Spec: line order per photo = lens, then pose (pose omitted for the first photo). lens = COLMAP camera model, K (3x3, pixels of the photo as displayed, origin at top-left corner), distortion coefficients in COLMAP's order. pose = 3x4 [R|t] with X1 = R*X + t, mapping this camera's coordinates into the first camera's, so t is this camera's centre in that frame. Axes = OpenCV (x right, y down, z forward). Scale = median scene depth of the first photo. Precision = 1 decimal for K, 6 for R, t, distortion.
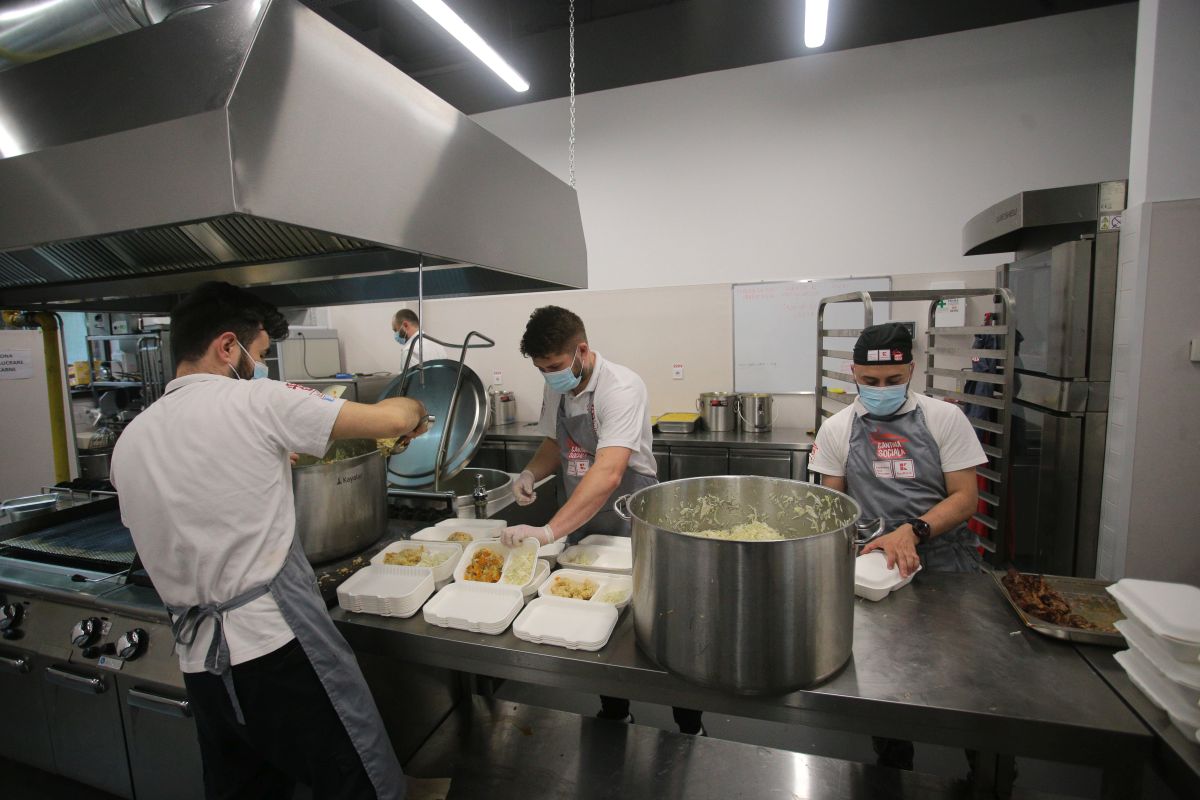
lens RADIAL K [[600.2, 0, 600.0], [0, 600.2, 400.0], [0, 0, 1]] dist [-0.001508, -0.000230]
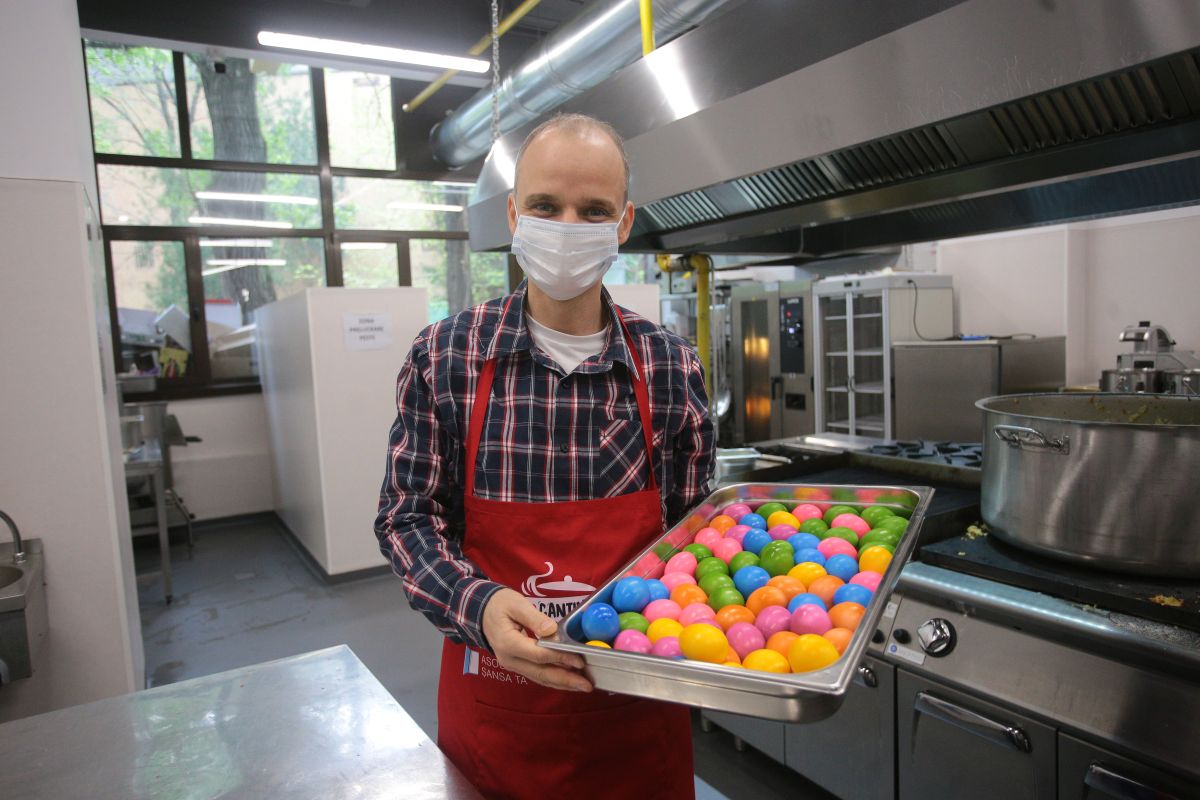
lens RADIAL K [[833.4, 0, 600.0], [0, 833.4, 400.0], [0, 0, 1]] dist [-0.002895, -0.000791]
pose [[0.783009, 0.053176, -0.619733, -0.166663], [-0.048111, 0.998532, 0.024892, 0.031893], [0.620147, 0.010325, 0.784418, -0.050811]]
